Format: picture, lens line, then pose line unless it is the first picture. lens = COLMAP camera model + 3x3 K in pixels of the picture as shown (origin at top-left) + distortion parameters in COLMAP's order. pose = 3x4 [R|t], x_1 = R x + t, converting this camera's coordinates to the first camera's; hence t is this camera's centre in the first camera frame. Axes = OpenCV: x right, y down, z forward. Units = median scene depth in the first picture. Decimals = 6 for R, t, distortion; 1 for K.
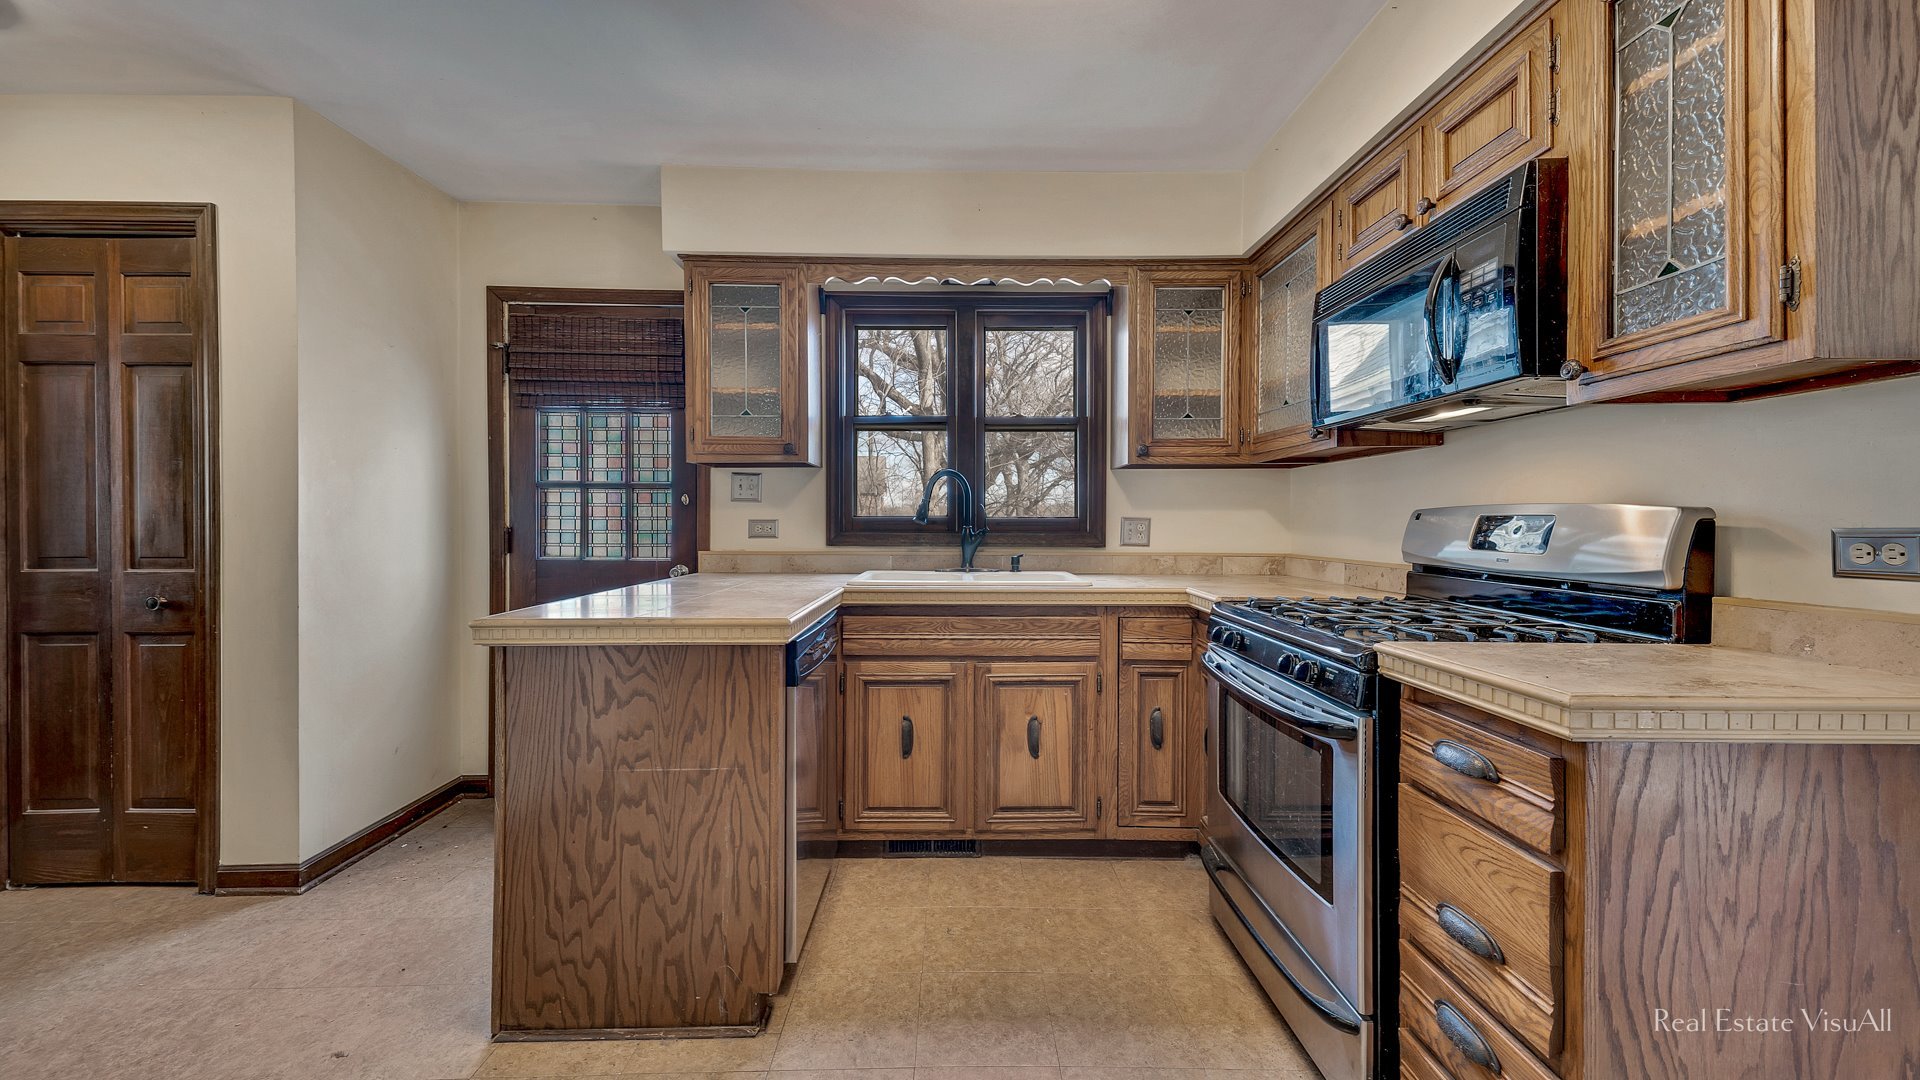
lens RADIAL K [[698.6, 0, 957.3], [0, 698.6, 527.6], [0, 0, 1]] dist [0.025270, -0.001420]
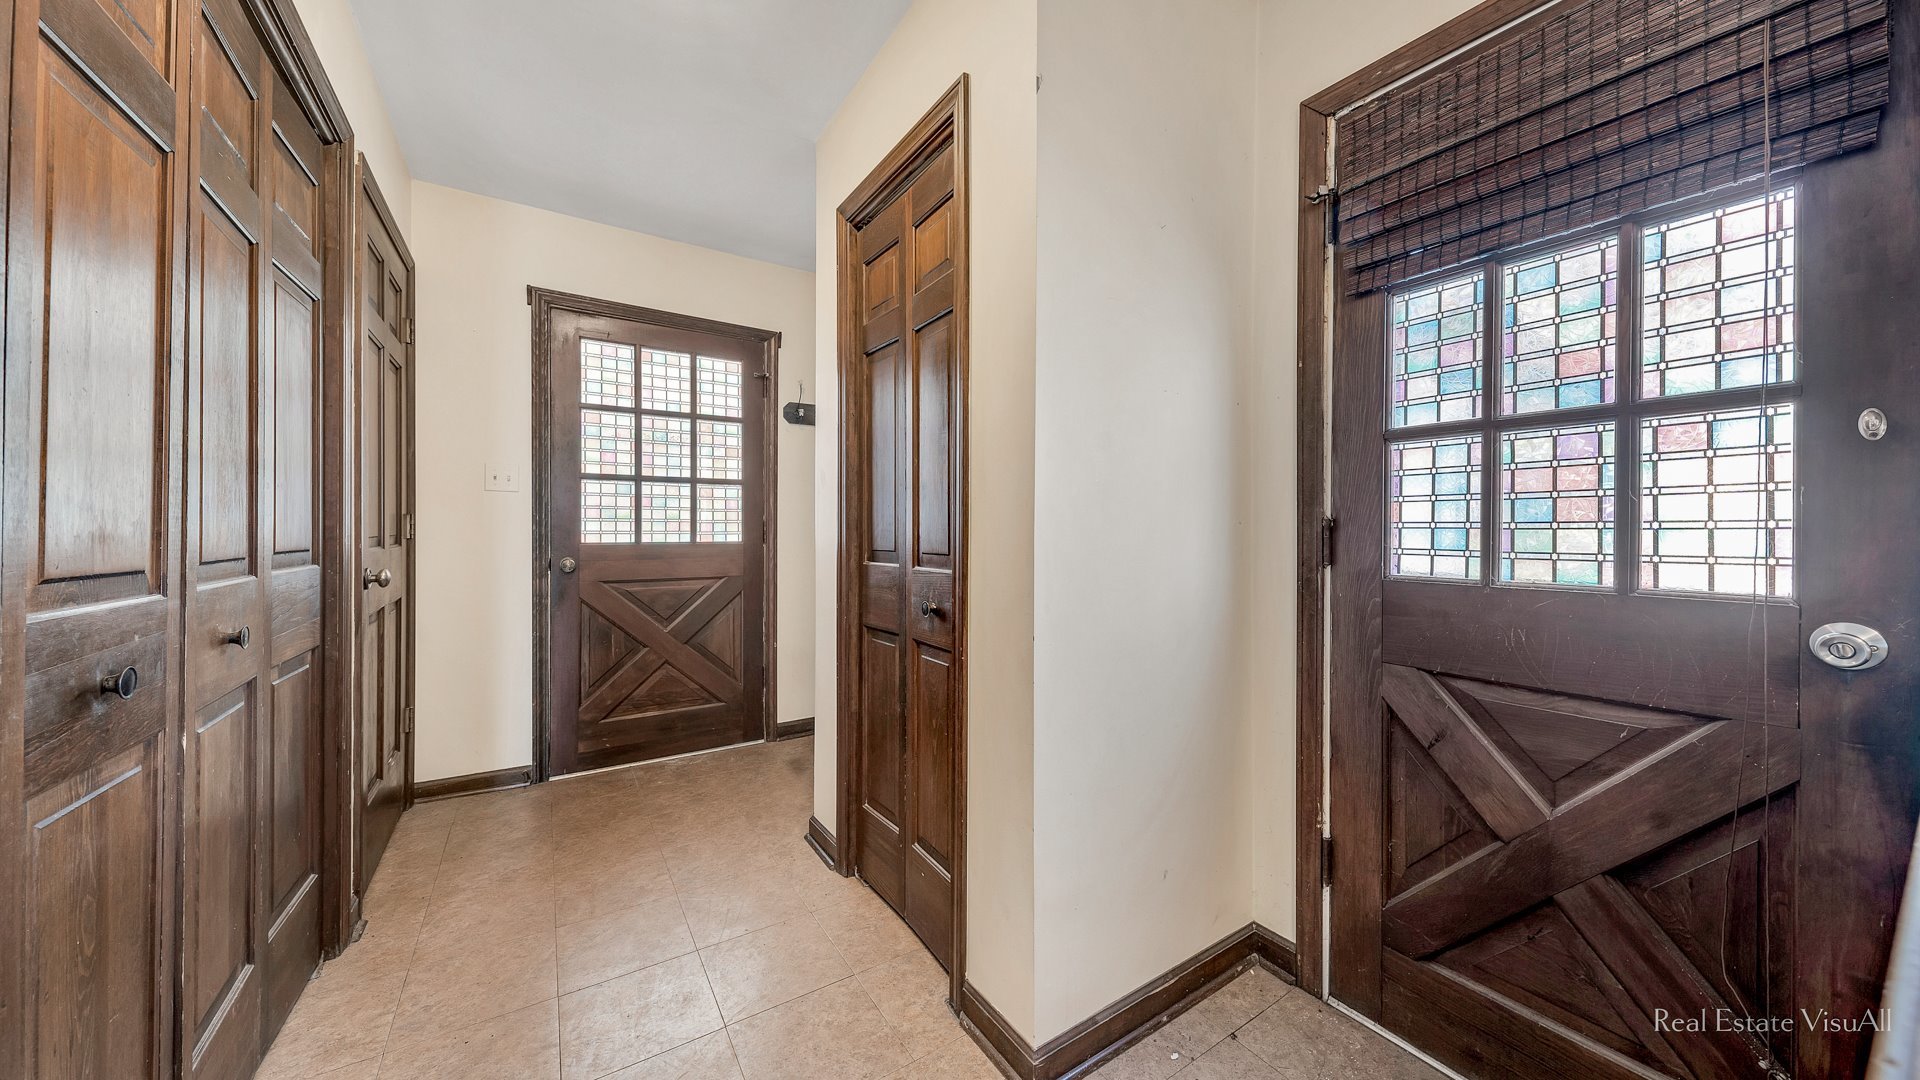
lens RADIAL K [[665.4, 0, 946.8], [0, 665.4, 533.1], [0, 0, 1]] dist [0.017601, -0.000685]
pose [[0.511876, 0.004164, -0.859049, -0.420429], [-0.007971, 0.999968, 0.000098, 0.016694], [0.859022, 0.006797, 0.511893, 0.586884]]
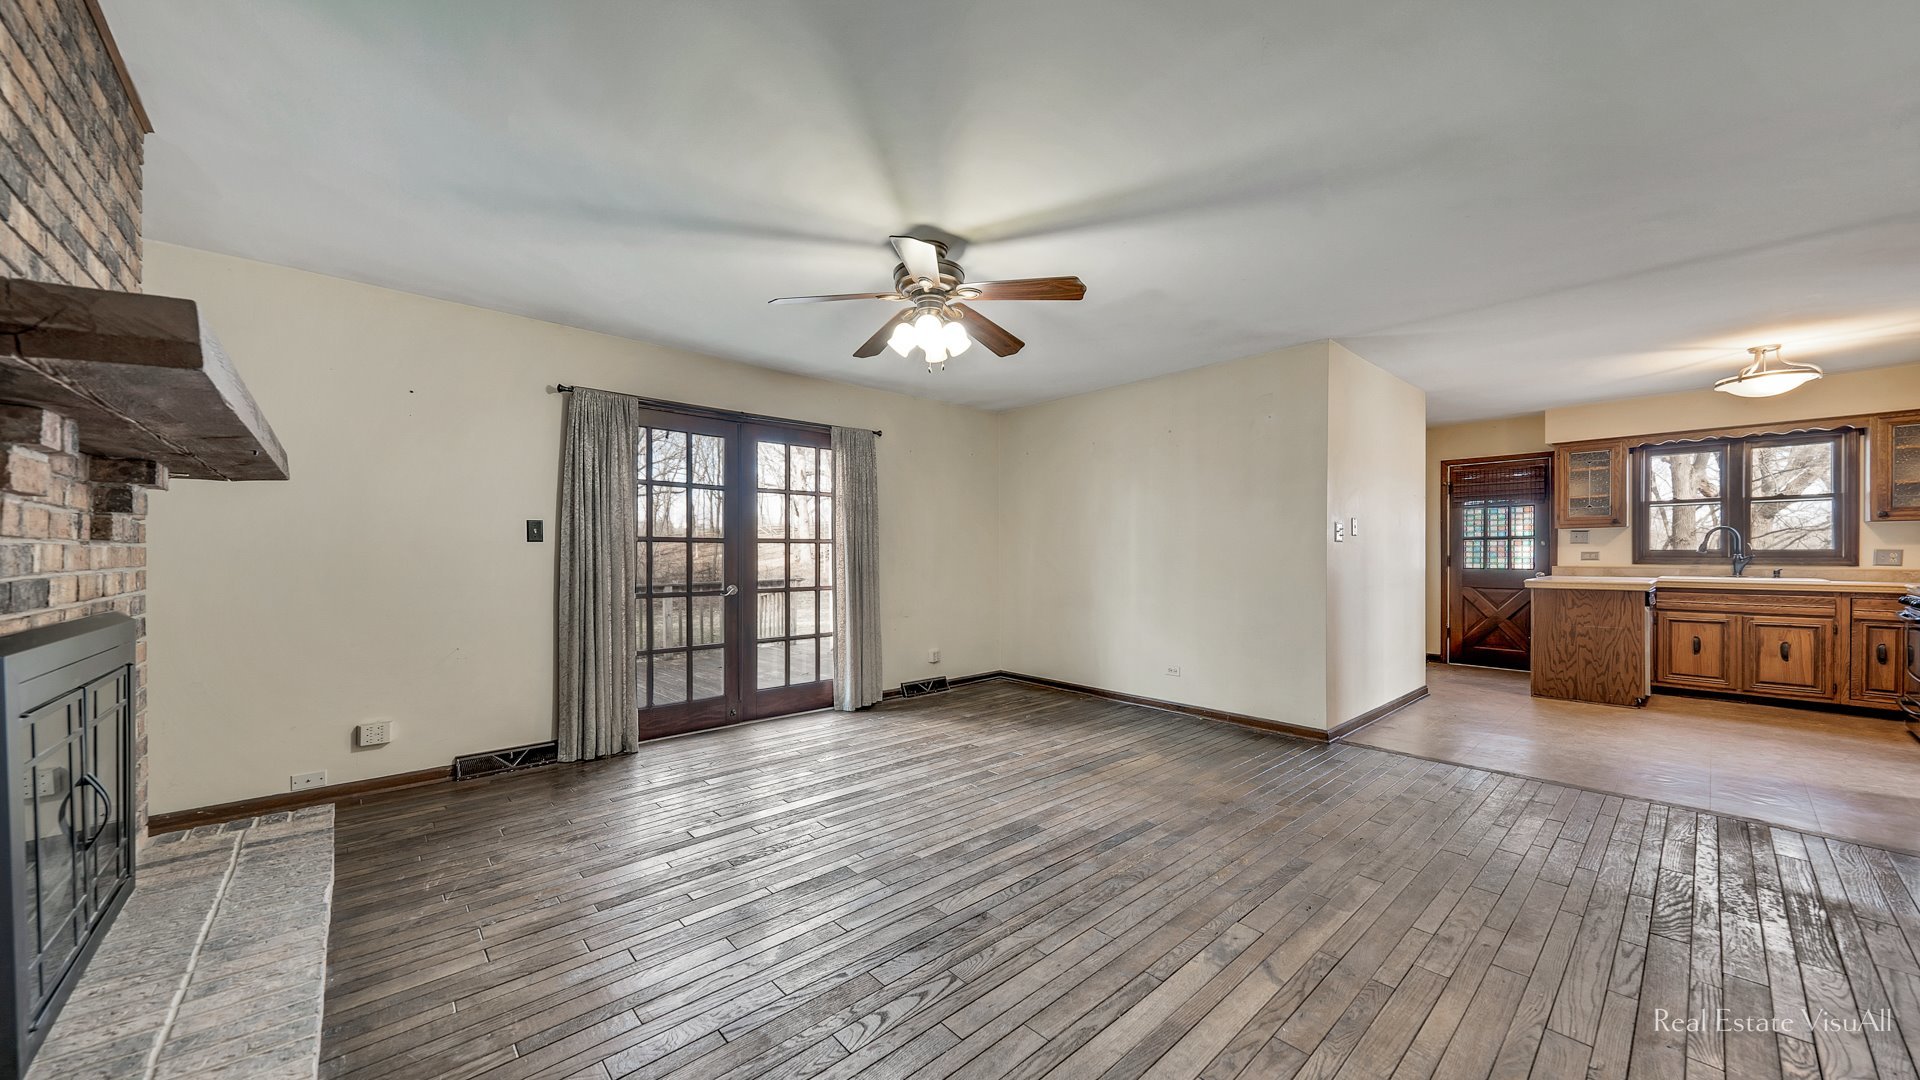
lens RADIAL K [[668.4, 0, 933.2], [0, 668.4, 556.6], [0, 0, 1]] dist [-0.011651, 0.001973]
pose [[0.638774, -0.003542, -0.769386, -0.003547], [-0.001495, 0.999982, -0.005844, 0.021872], [0.769393, 0.004883, 0.638757, -2.322667]]
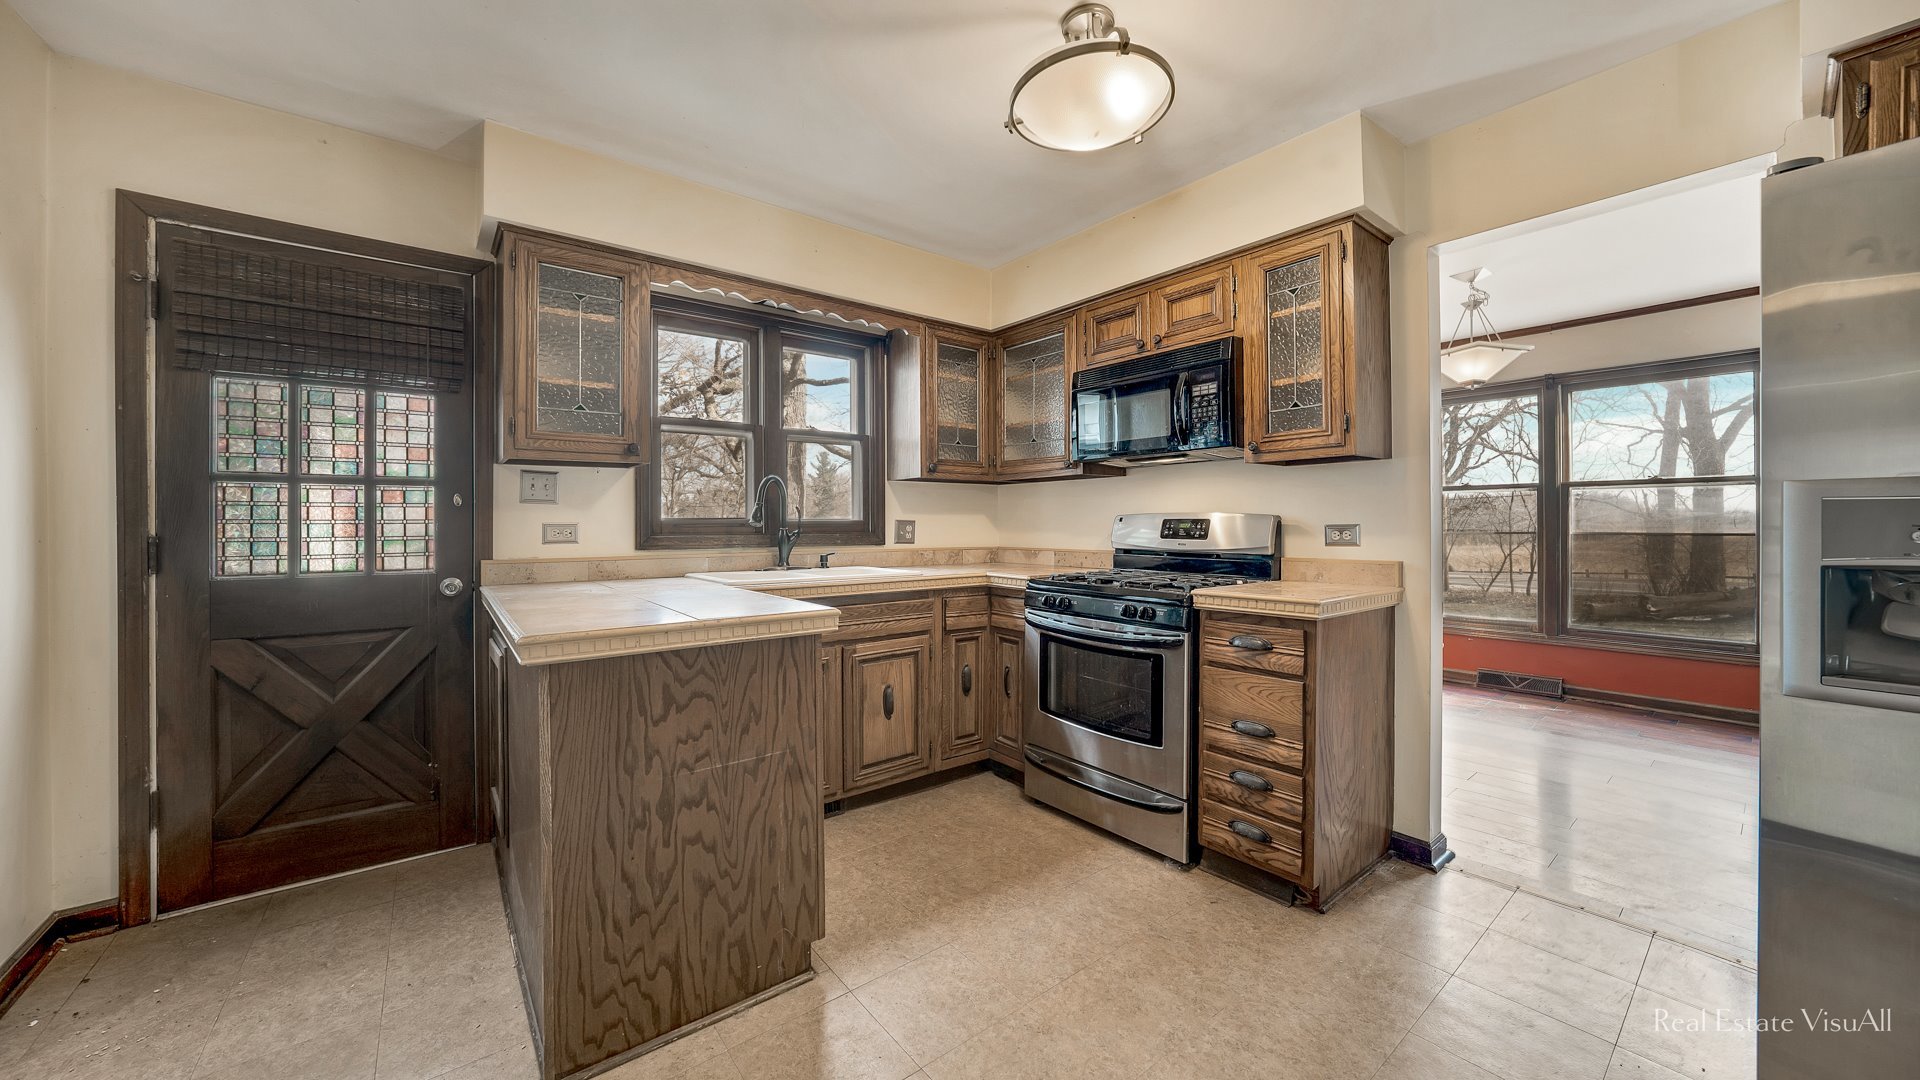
lens RADIAL K [[668.4, 0, 948.5], [0, 668.4, 524.9], [0, 0, 1]] dist [-0.011651, 0.001973]
pose [[0.801318, -0.006196, 0.598206, -0.495817], [0.010105, 0.999944, -0.003180, -0.001676], [-0.598153, 0.008593, 0.801336, 0.007993]]
